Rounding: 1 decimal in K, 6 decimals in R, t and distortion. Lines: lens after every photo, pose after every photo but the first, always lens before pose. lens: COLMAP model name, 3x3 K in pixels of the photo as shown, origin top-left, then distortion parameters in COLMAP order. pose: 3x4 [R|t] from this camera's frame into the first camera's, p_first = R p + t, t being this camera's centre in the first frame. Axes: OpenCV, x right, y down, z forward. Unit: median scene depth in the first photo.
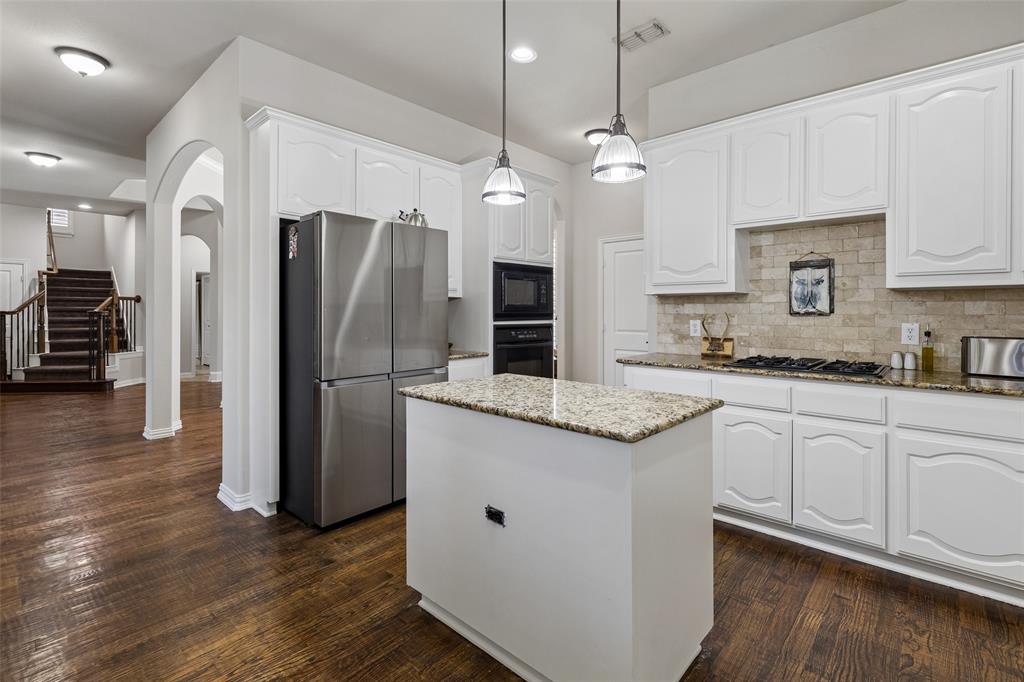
lens RADIAL K [[468.4, 0, 528.0], [0, 468.4, 312.6], [0, 0, 1]] dist [-0.003848, -0.000486]
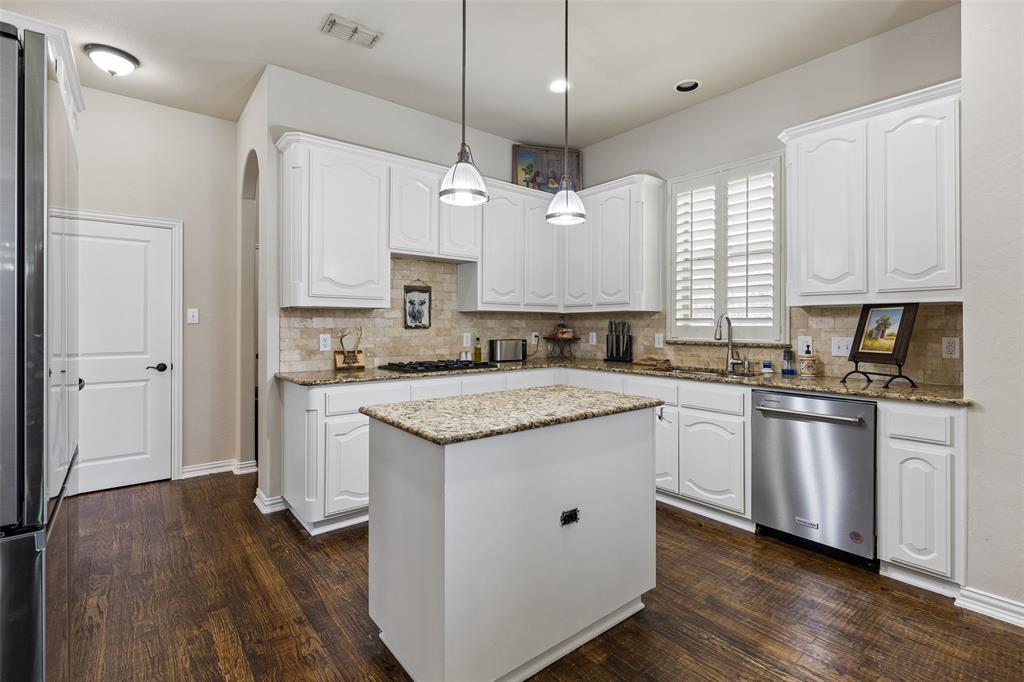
lens RADIAL K [[468.4, 0, 519.2], [0, 468.4, 324.3], [0, 0, 1]] dist [-0.003848, -0.000486]
pose [[0.155955, 0.001954, 0.987762, -0.626139], [0.003107, 0.999992, -0.002469, -0.001167], [-0.987759, 0.003454, 0.155948, 0.520087]]
